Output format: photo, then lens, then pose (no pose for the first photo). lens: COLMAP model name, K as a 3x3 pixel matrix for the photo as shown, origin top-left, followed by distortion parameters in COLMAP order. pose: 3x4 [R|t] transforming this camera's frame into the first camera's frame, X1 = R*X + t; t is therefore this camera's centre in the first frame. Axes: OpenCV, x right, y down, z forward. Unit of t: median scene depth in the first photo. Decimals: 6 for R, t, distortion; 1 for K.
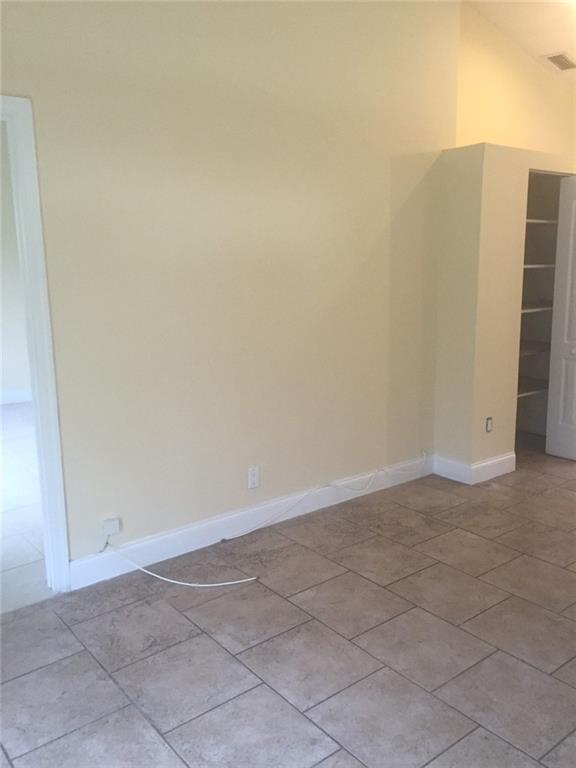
lens RADIAL K [[663.0, 0, 289.3], [0, 663.0, 373.1], [0, 0, 1]] dist [0.010904, 0.001916]
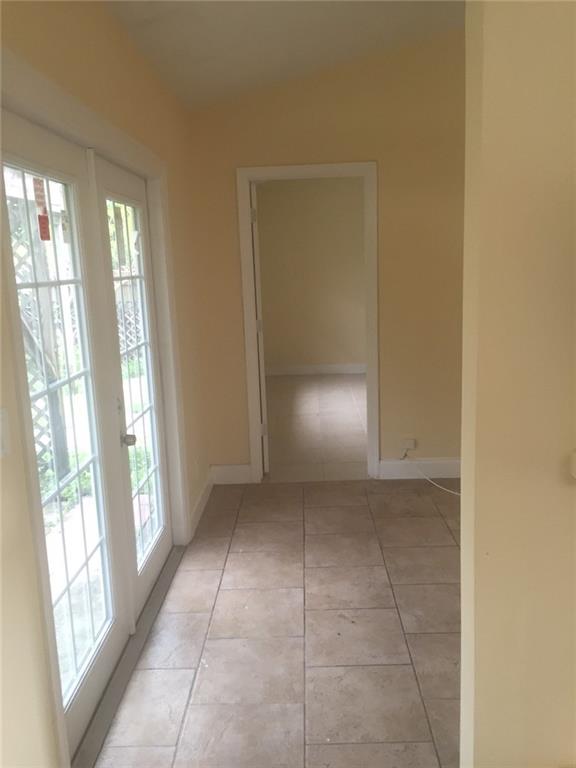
lens RADIAL K [[657.3, 0, 288.0], [0, 657.3, 384.0], [0, 0, 1]] dist [0.063150, -0.000790]
pose [[0.764583, 0.101110, -0.636545, 0.471160], [-0.087432, 0.994760, 0.052991, 0.047192], [0.638567, 0.015138, 0.769417, -0.319142]]
